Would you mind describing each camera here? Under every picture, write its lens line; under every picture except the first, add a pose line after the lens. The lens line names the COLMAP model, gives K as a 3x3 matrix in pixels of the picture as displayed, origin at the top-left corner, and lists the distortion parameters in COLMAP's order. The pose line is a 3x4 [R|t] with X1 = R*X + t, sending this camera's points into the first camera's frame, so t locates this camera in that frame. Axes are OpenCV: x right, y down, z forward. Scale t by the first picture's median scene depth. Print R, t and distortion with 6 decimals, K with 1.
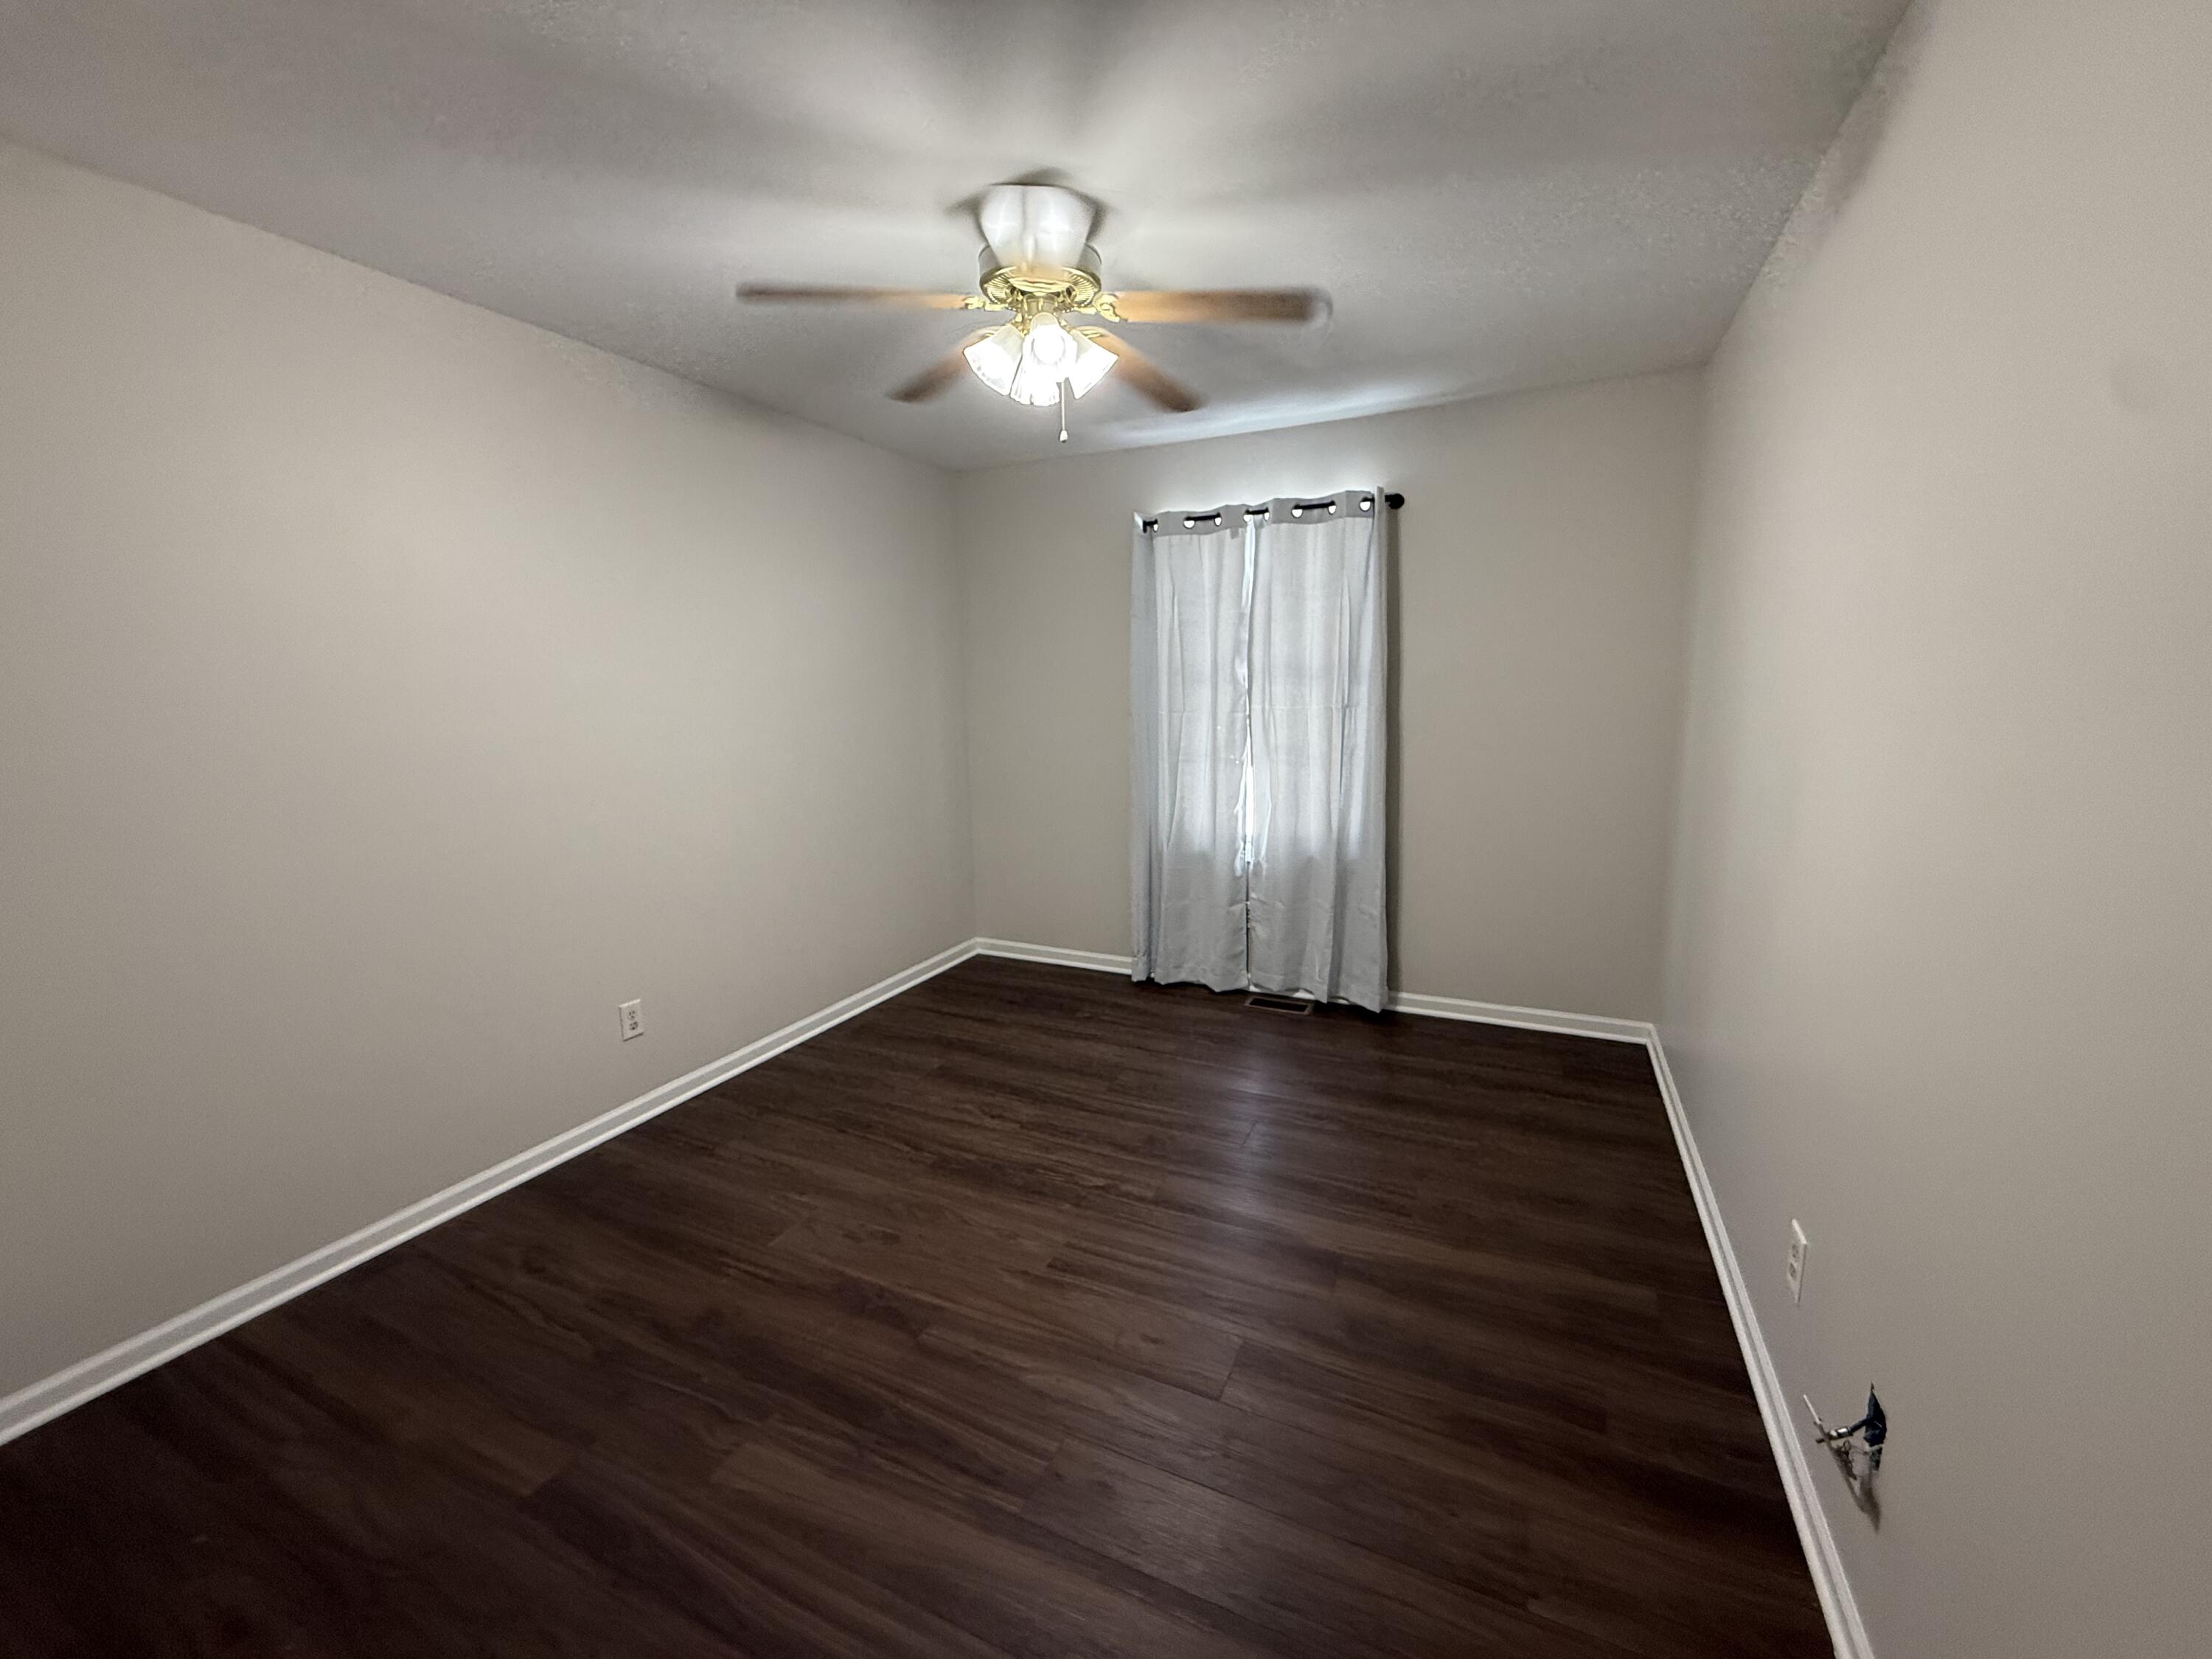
lens RADIAL K [[890.1, 0, 1095.9], [0, 890.1, 834.8], [0, 0, 1]] dist [0.002775, -0.000750]
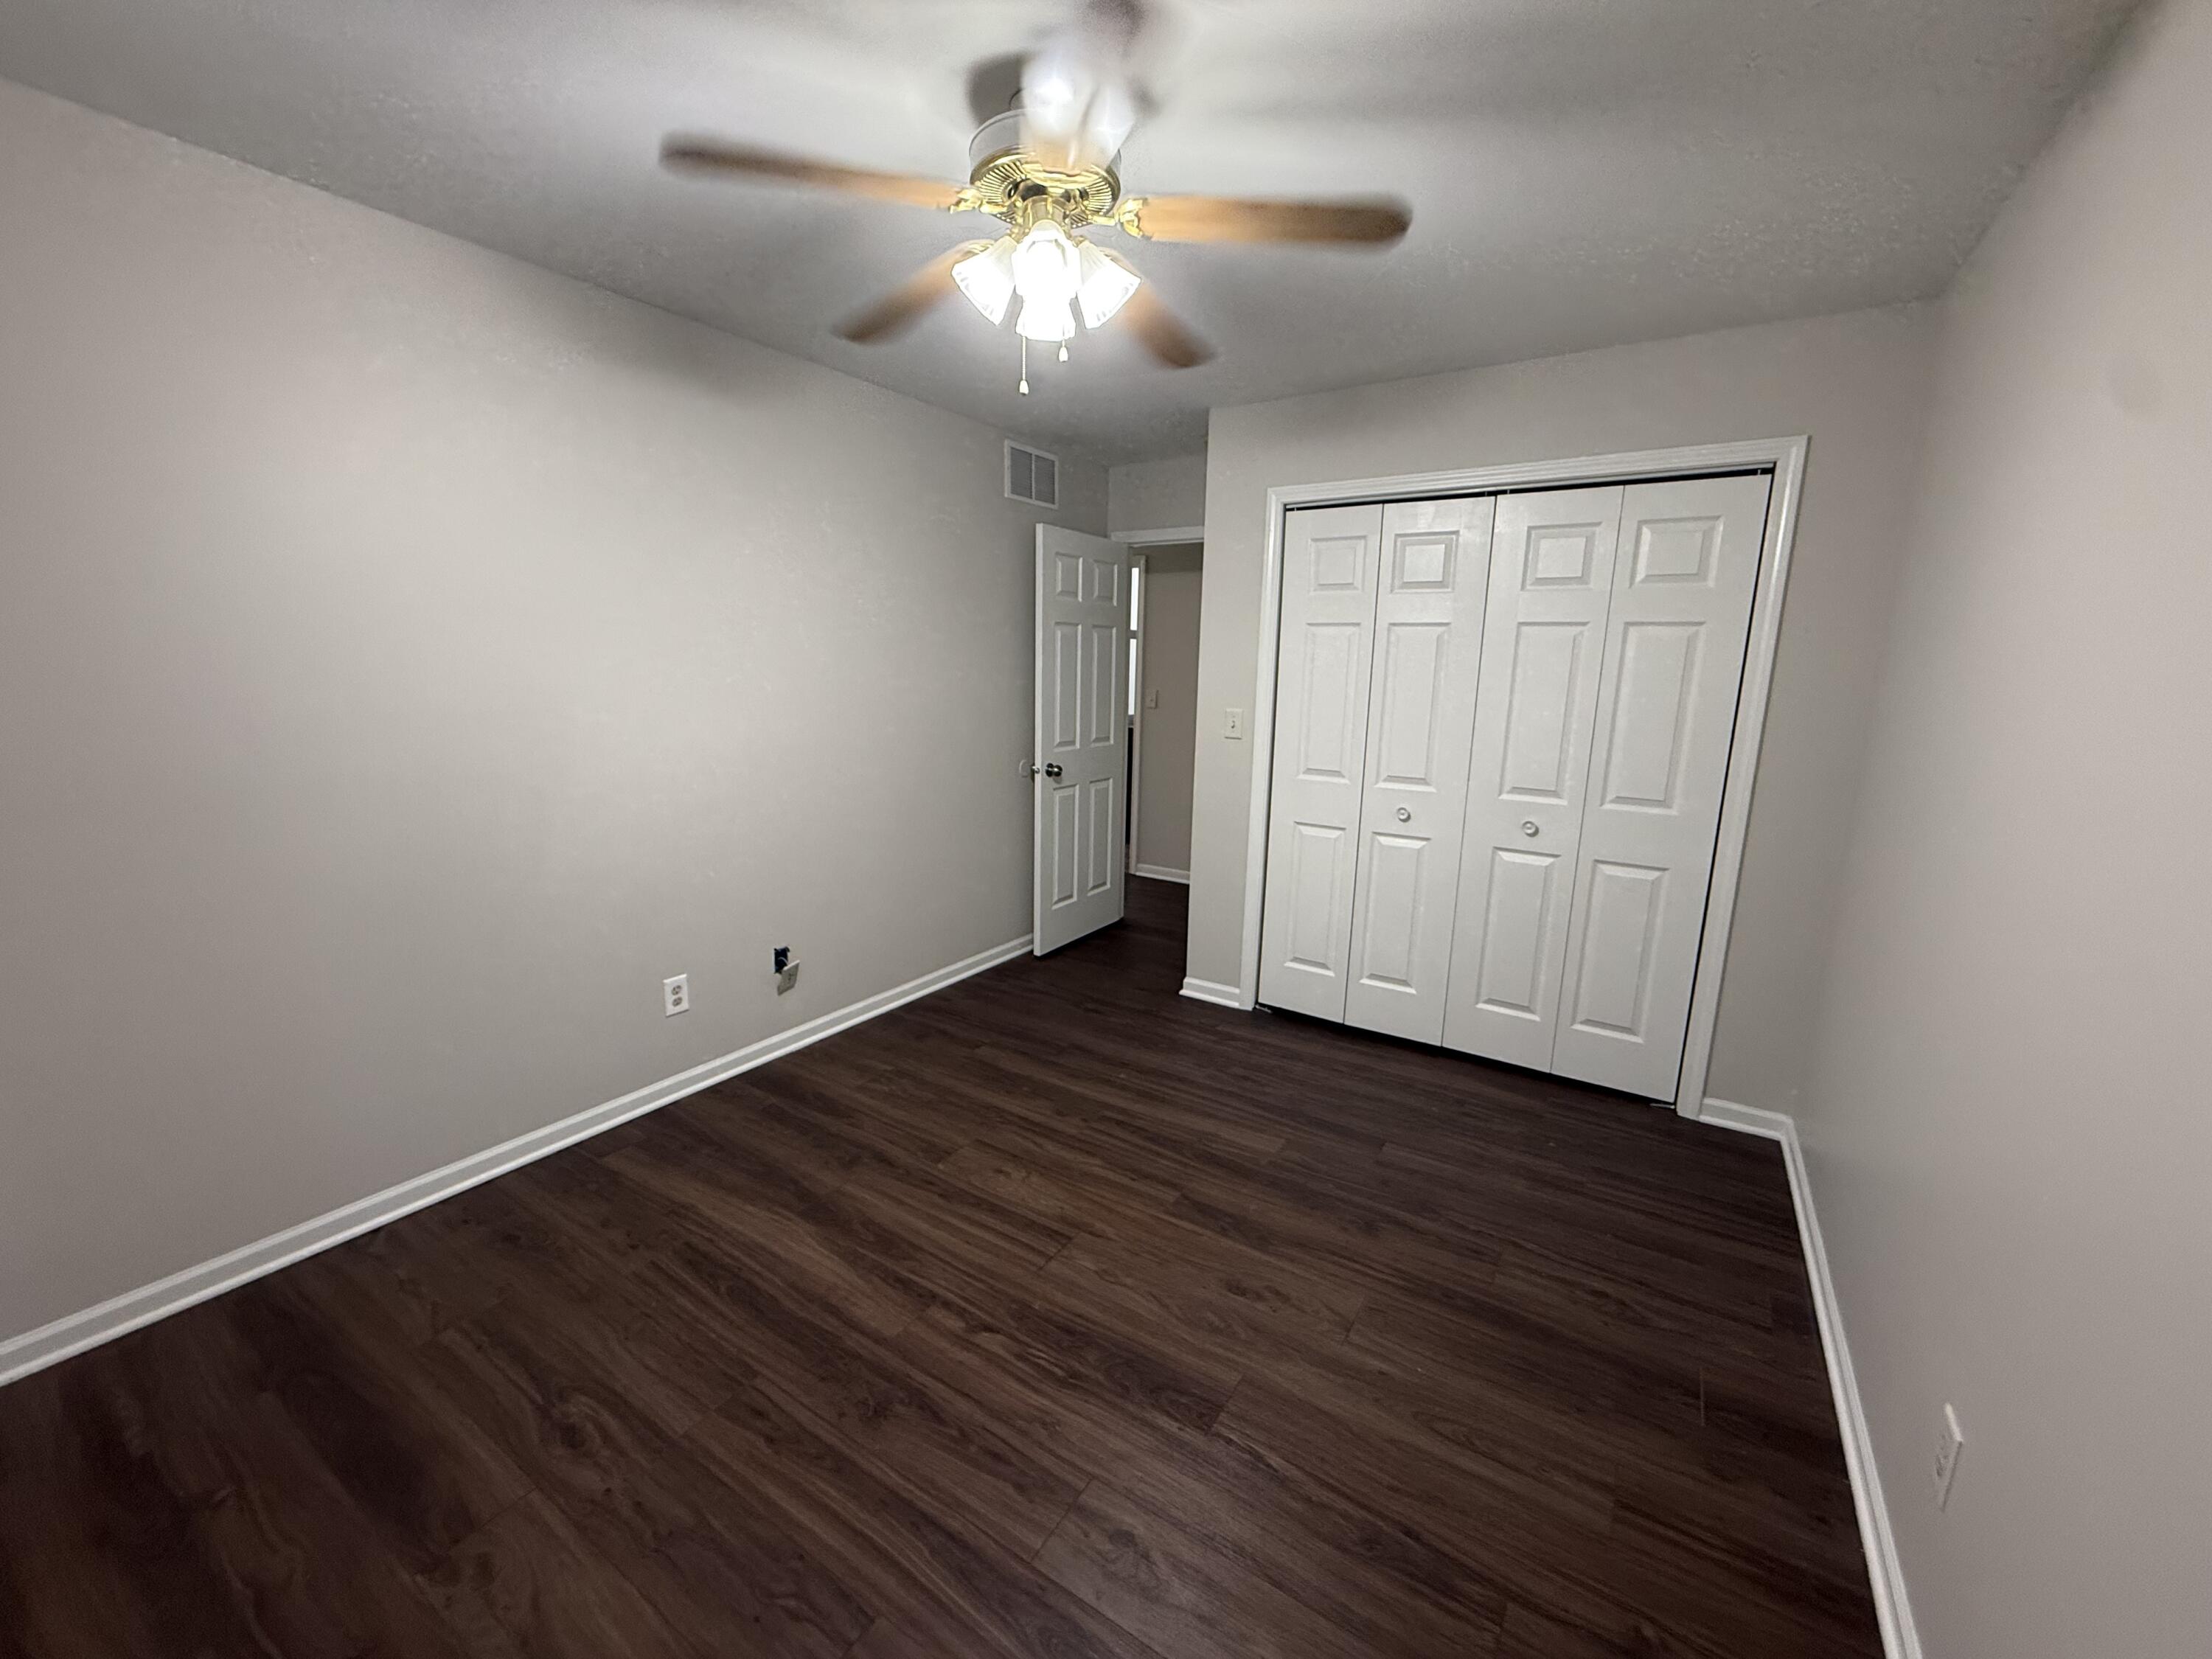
lens RADIAL K [[890.1, 0, 1101.3], [0, 890.1, 871.8], [0, 0, 1]] dist [0.002775, -0.000750]
pose [[-0.992672, -0.021938, 0.118836, -0.188489], [0.024525, 0.926345, 0.375877, -0.280872], [-0.118329, 0.376037, -0.919018, 1.661090]]
